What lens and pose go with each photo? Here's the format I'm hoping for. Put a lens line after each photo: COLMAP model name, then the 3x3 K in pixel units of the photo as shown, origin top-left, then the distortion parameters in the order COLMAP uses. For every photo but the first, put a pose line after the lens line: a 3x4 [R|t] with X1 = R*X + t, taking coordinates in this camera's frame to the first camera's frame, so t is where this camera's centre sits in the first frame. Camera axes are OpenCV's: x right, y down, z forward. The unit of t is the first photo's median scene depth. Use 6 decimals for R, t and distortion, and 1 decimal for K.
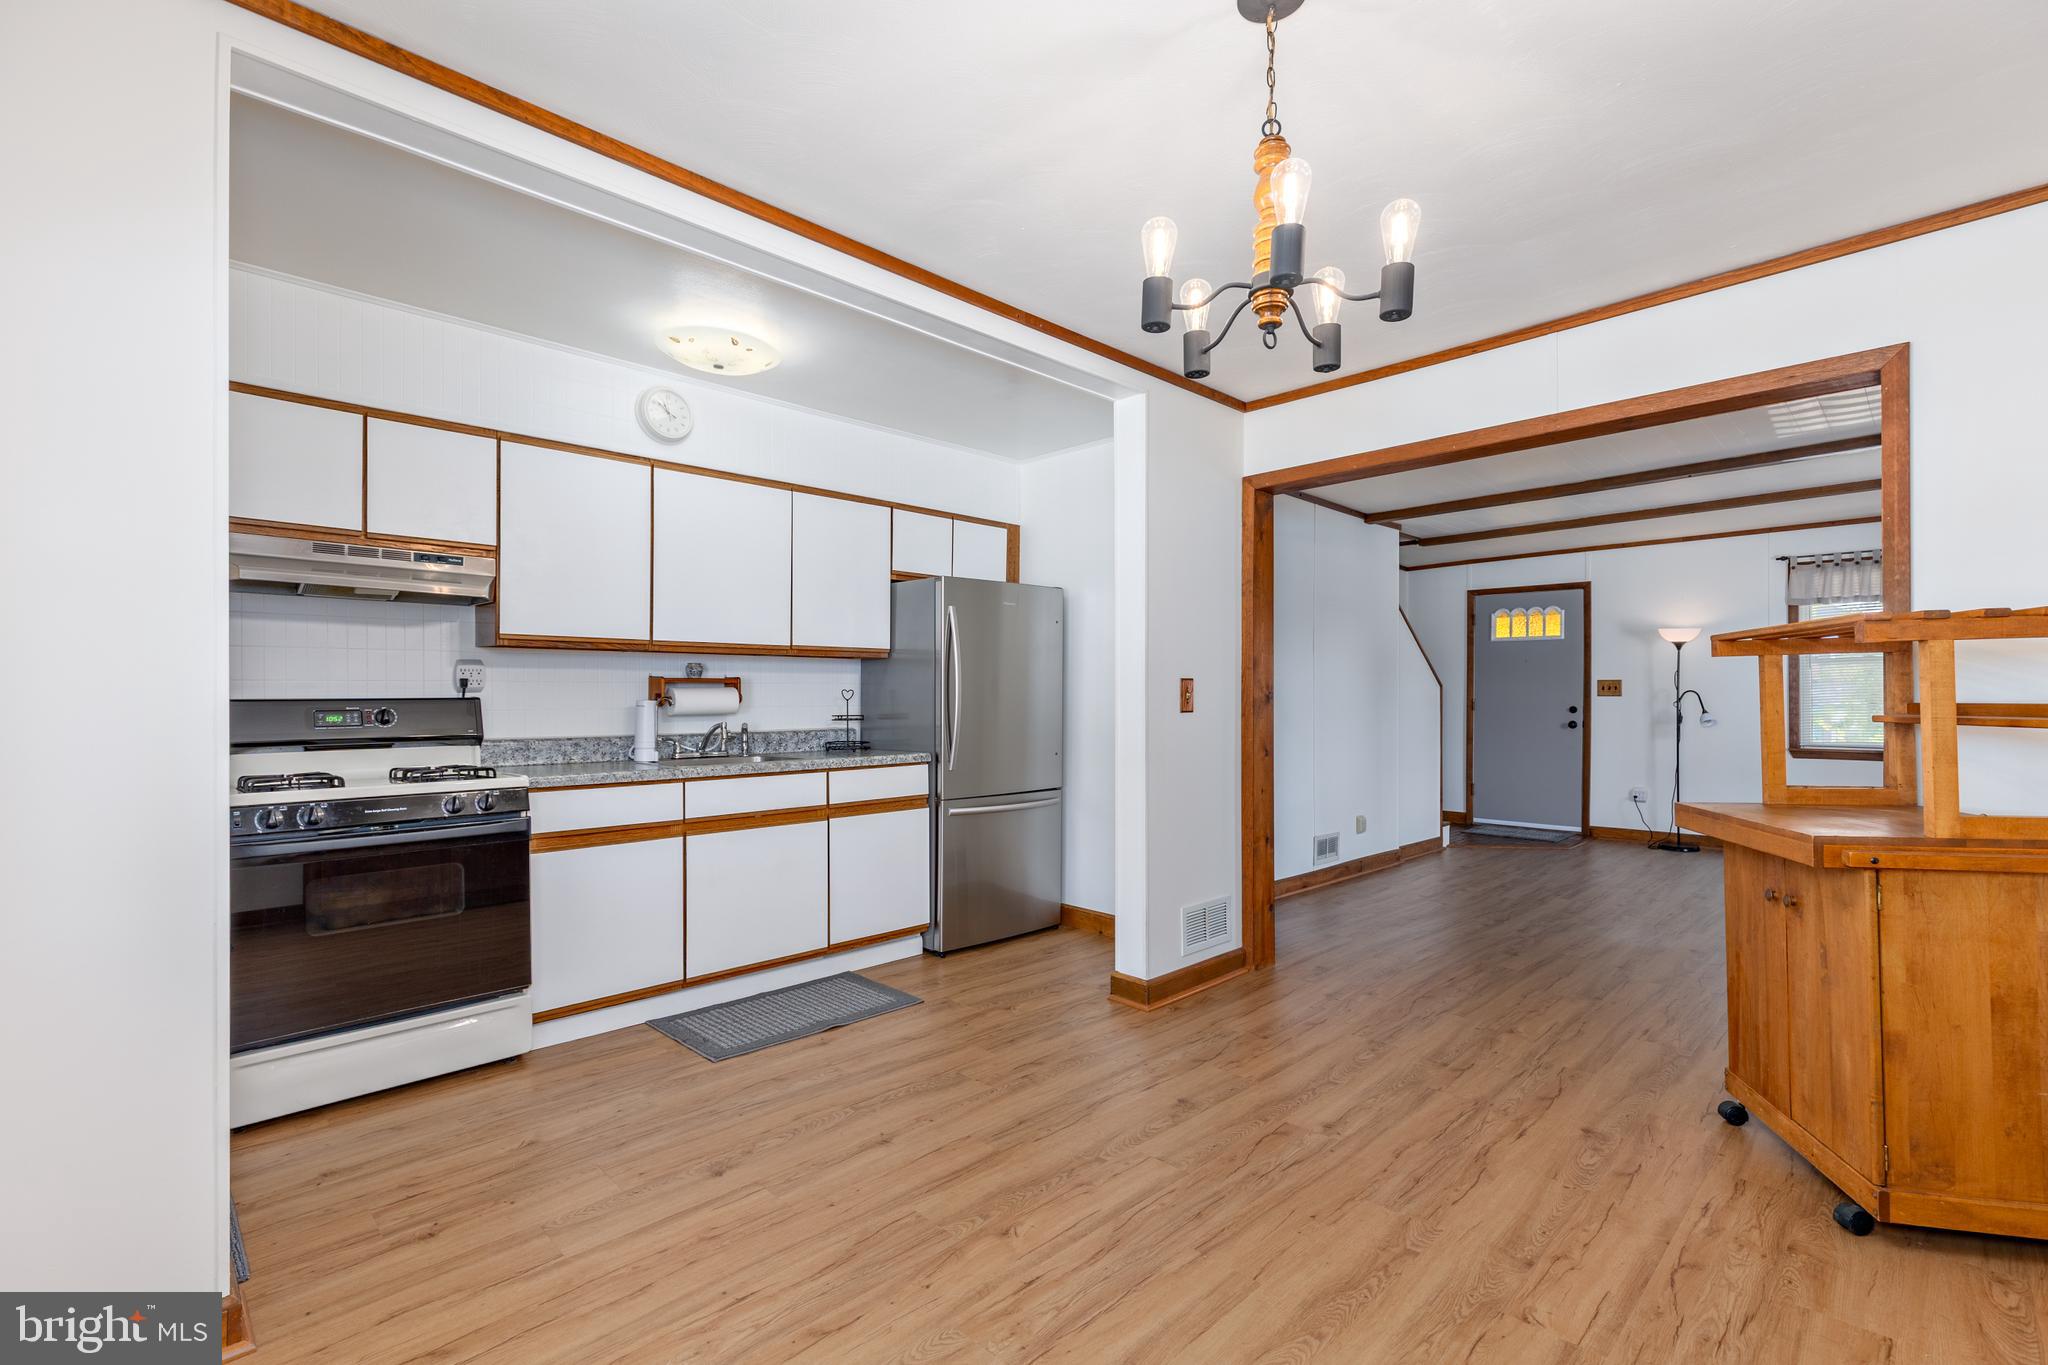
lens RADIAL K [[921.7, 0, 1040.6], [0, 921.7, 688.2], [0, 0, 1]] dist [0.007567, -0.000224]
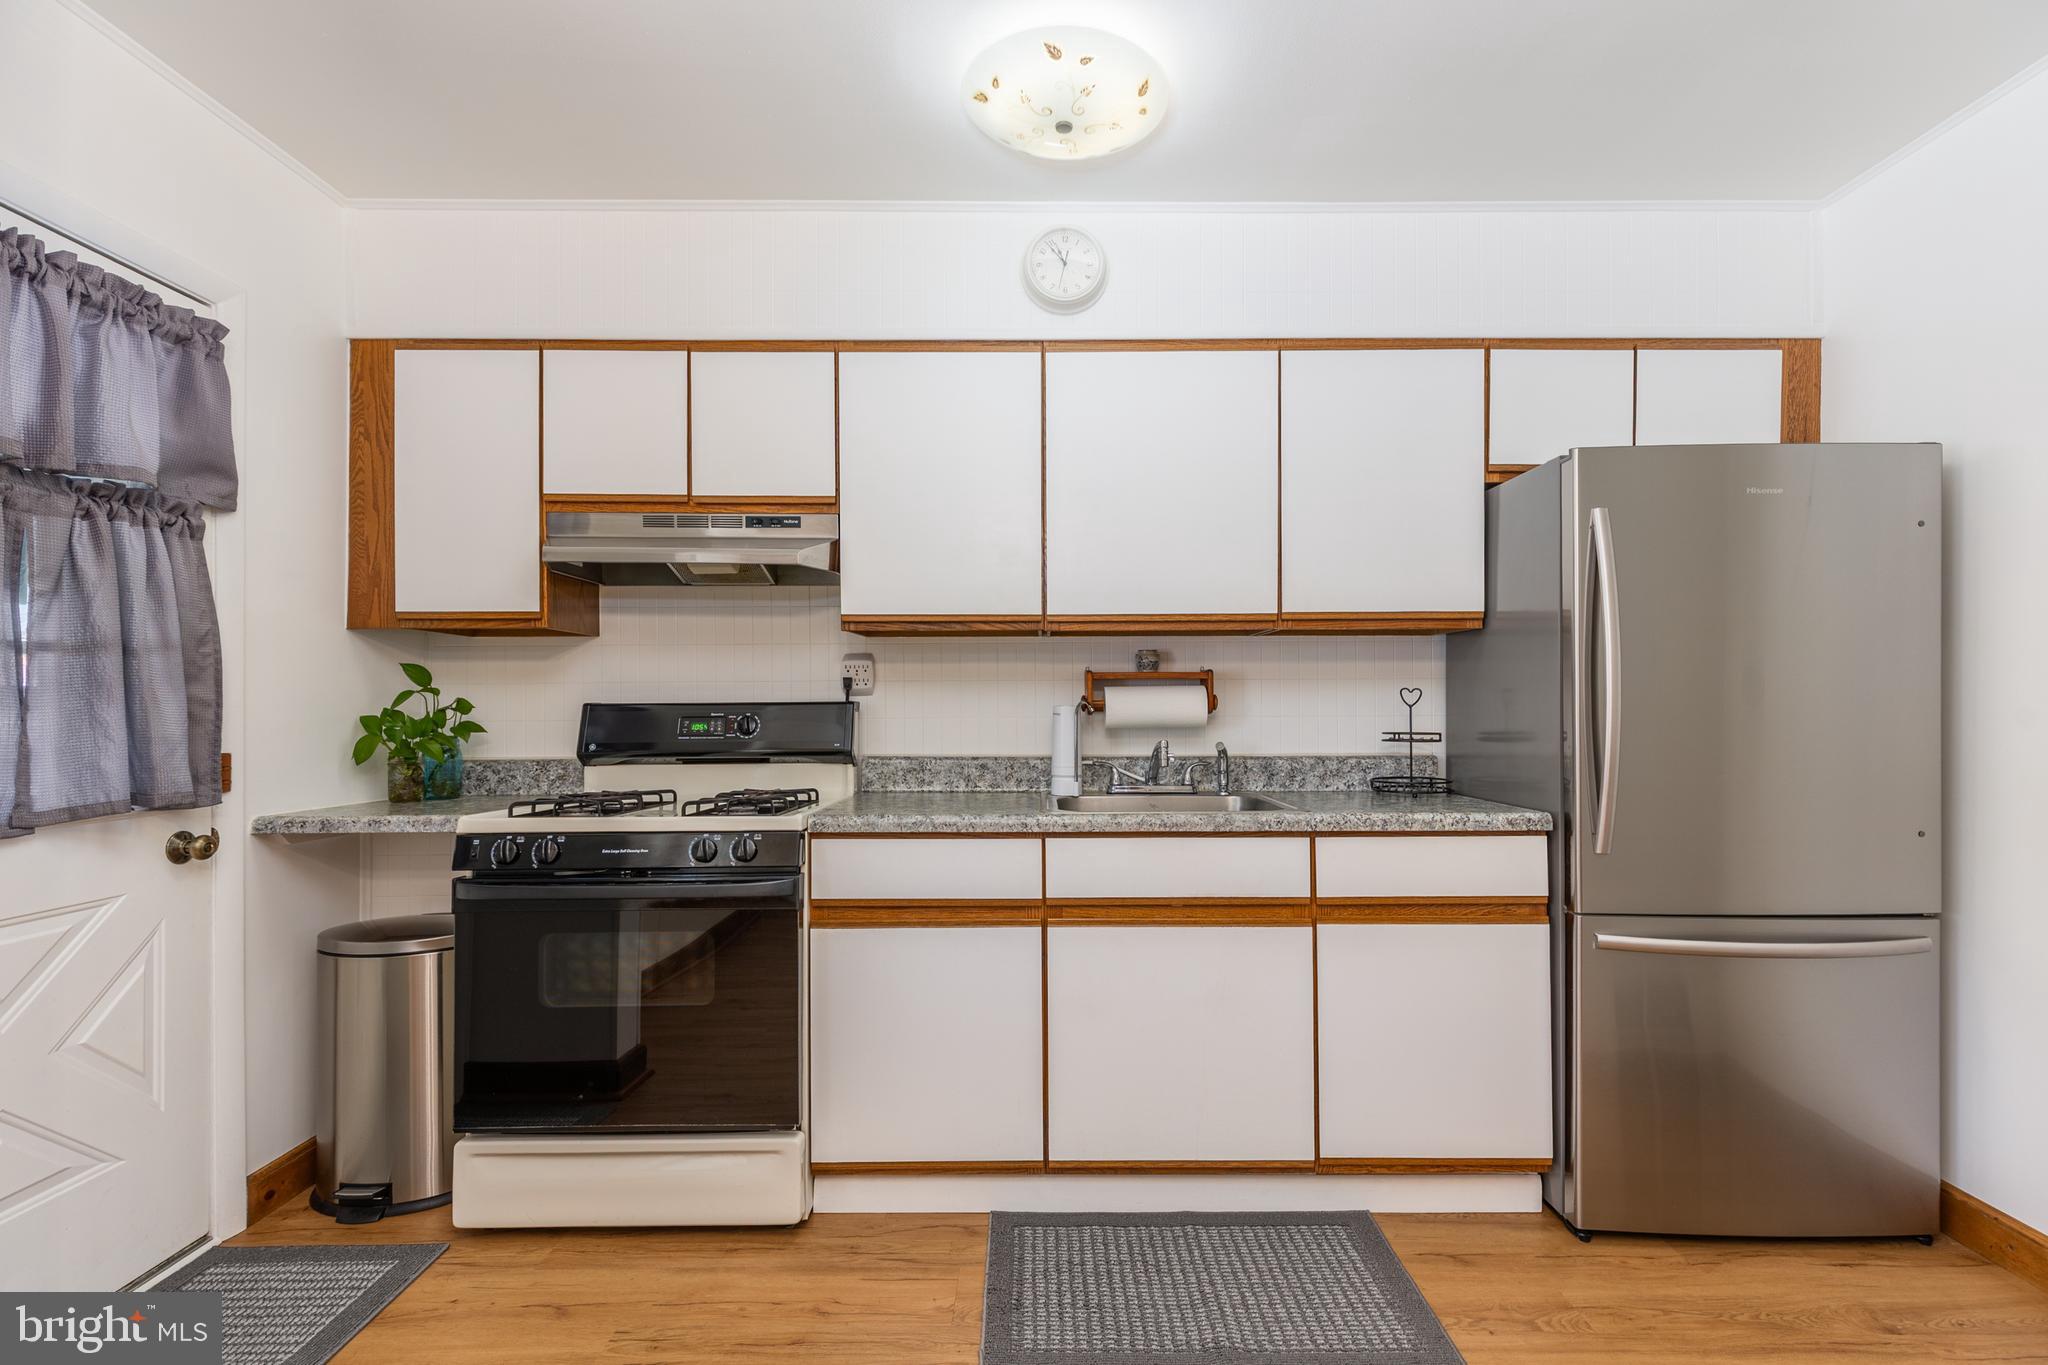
lens RADIAL K [[921.7, 0, 1040.5], [0, 921.7, 701.6], [0, 0, 1]] dist [0.007567, -0.000224]
pose [[0.705337, -0.002651, -0.708868, 0.049210], [0.007352, 0.999967, 0.003576, 0.008482], [0.708834, -0.007734, 0.705333, 0.589961]]
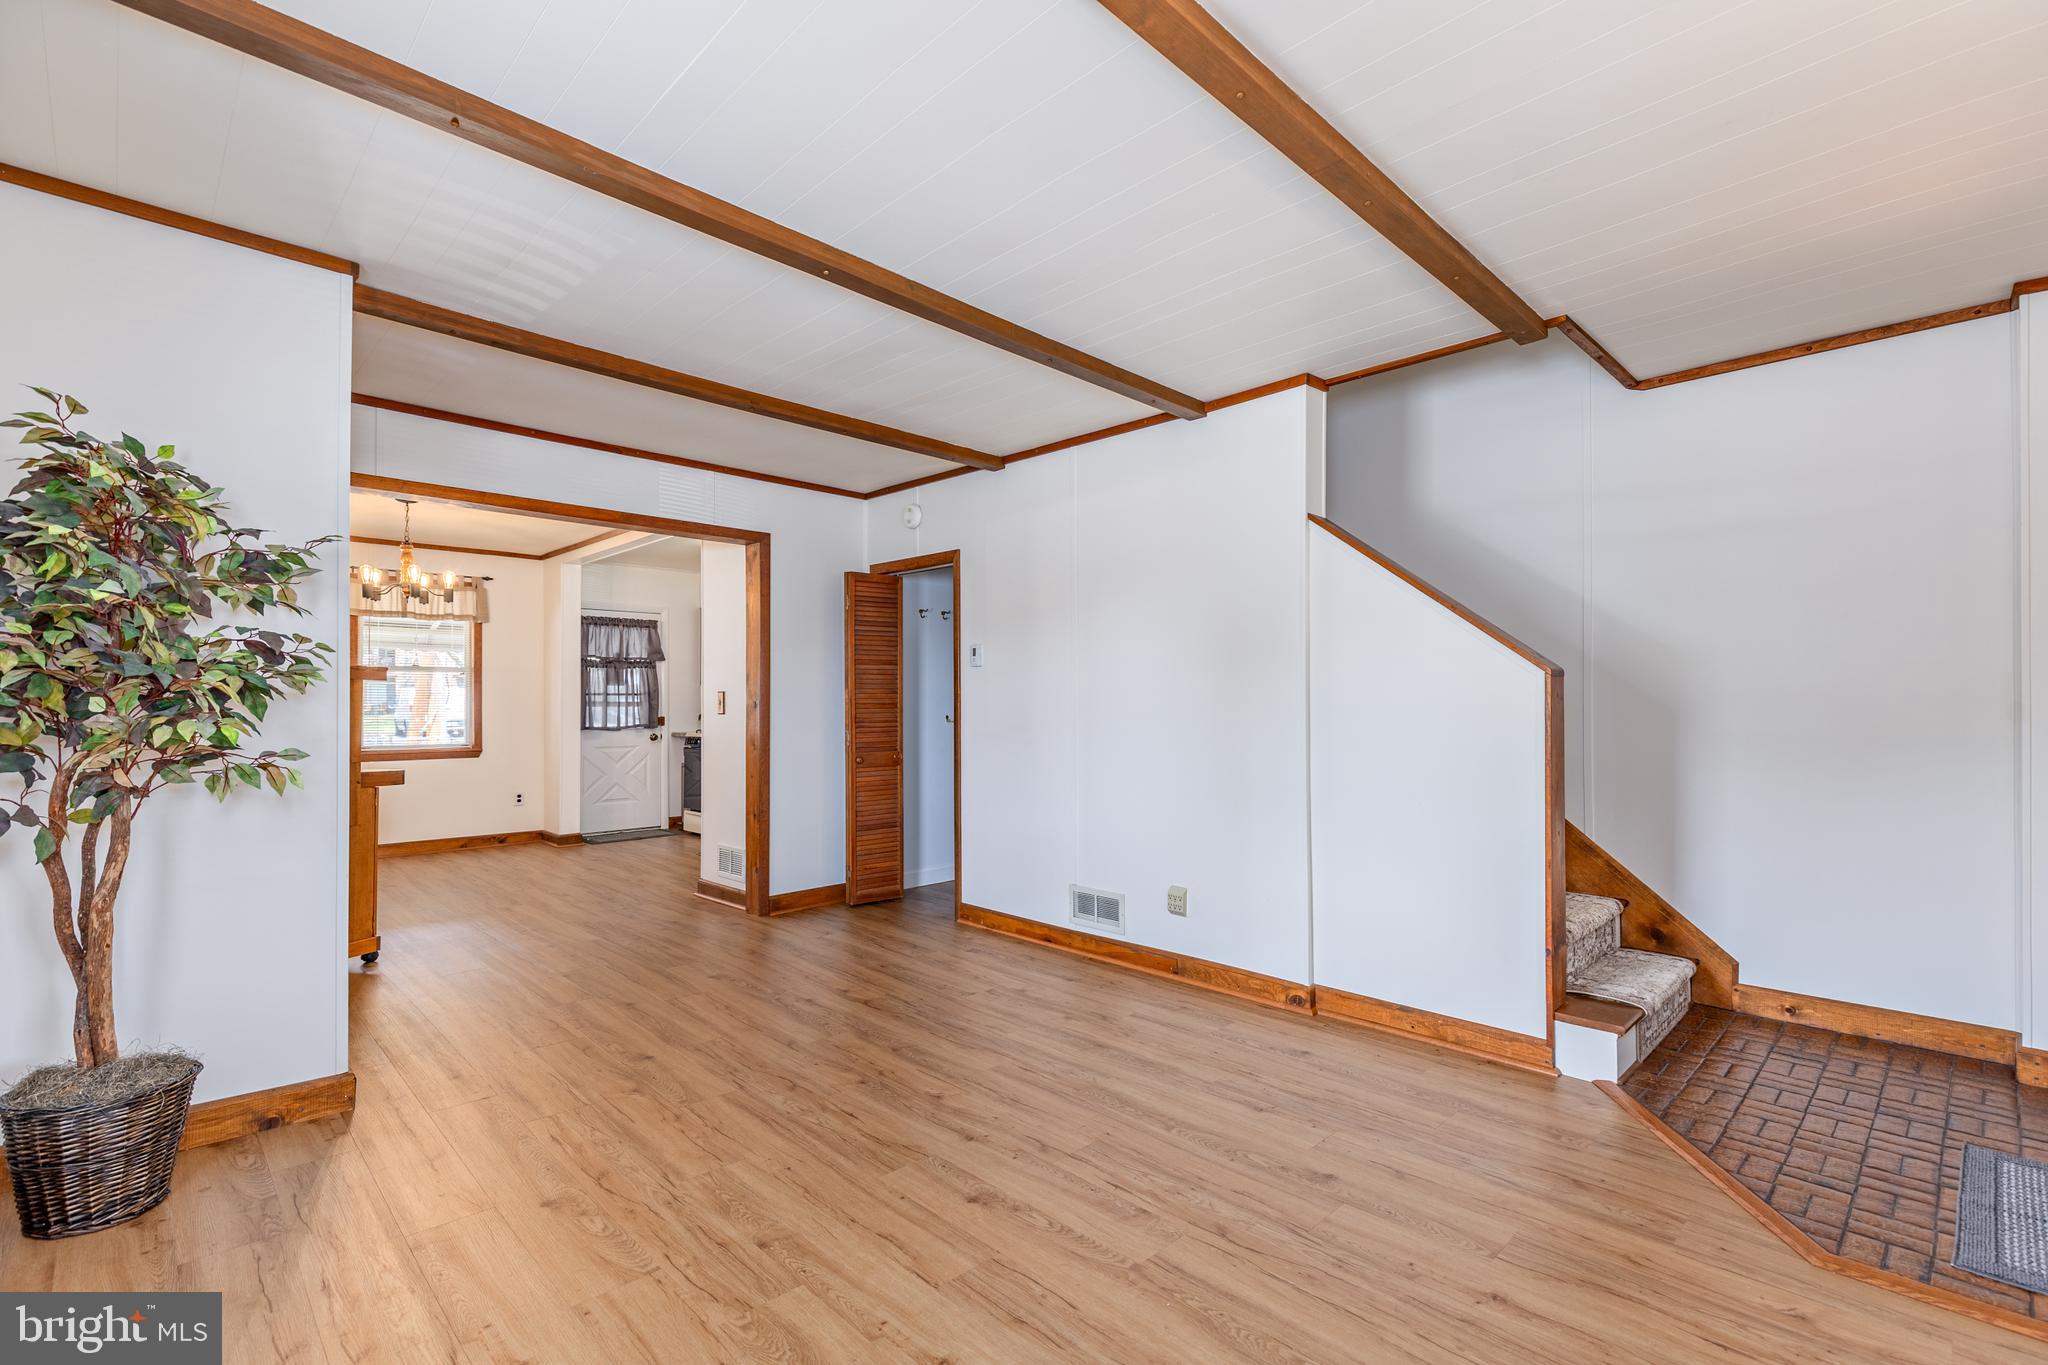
lens RADIAL K [[921.7, 0, 1041.8], [0, 921.7, 694.5], [0, 0, 1]] dist [0.007567, -0.000224]
pose [[-0.019303, -0.006514, -0.999792, 1.878421], [0.014904, 0.999866, -0.006802, 0.011984], [0.999703, -0.015033, -0.019203, 1.791388]]
